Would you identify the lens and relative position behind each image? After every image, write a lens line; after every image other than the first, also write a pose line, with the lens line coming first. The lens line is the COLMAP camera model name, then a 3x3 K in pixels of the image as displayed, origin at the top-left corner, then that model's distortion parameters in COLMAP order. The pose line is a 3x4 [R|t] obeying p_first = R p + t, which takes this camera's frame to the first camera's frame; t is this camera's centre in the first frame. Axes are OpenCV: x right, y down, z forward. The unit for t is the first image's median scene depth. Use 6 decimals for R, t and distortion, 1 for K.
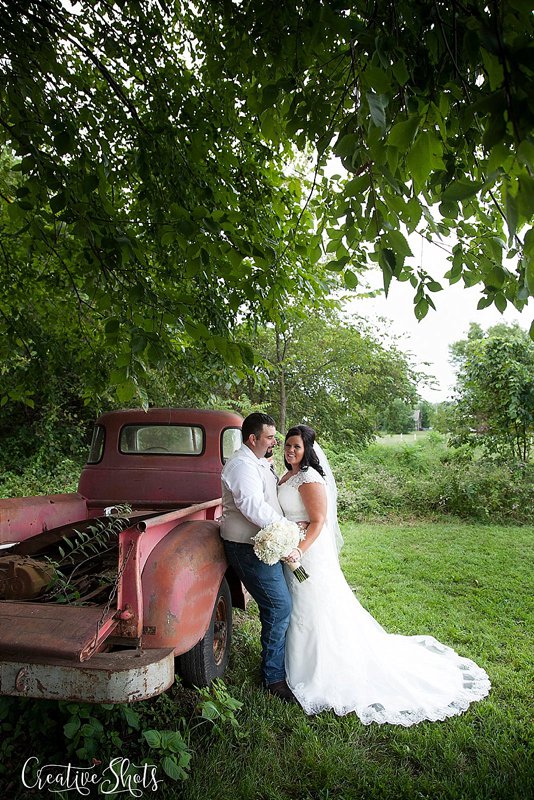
lens RADIAL K [[539.9, 0, 269.4], [0, 539.9, 403.4], [0, 0, 1]] dist [-0.127951, 0.065636]
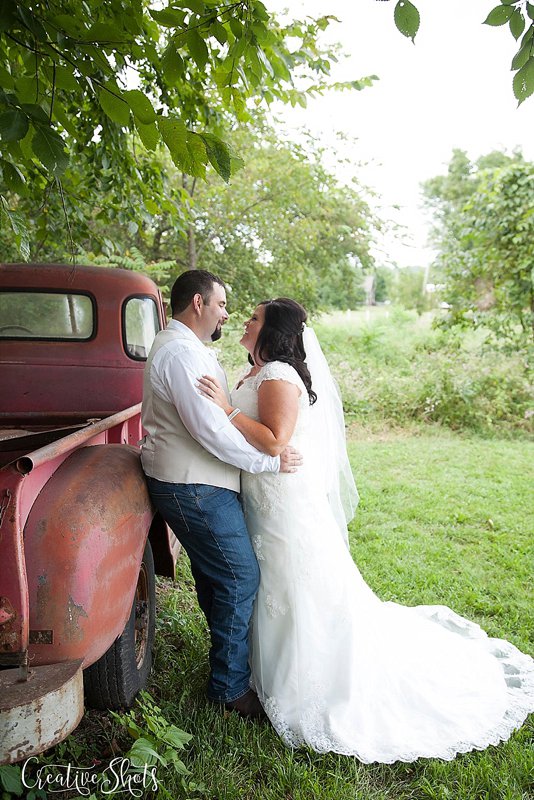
lens RADIAL K [[760.4, 0, 265.8], [0, 760.4, 406.1], [0, 0, 1]] dist [-0.017674, 0.100293]
pose [[0.990427, -0.010558, 0.137637, -0.061382], [-0.014763, 0.983251, 0.181657, 0.009932], [-0.137249, -0.181950, 0.973682, 0.115775]]
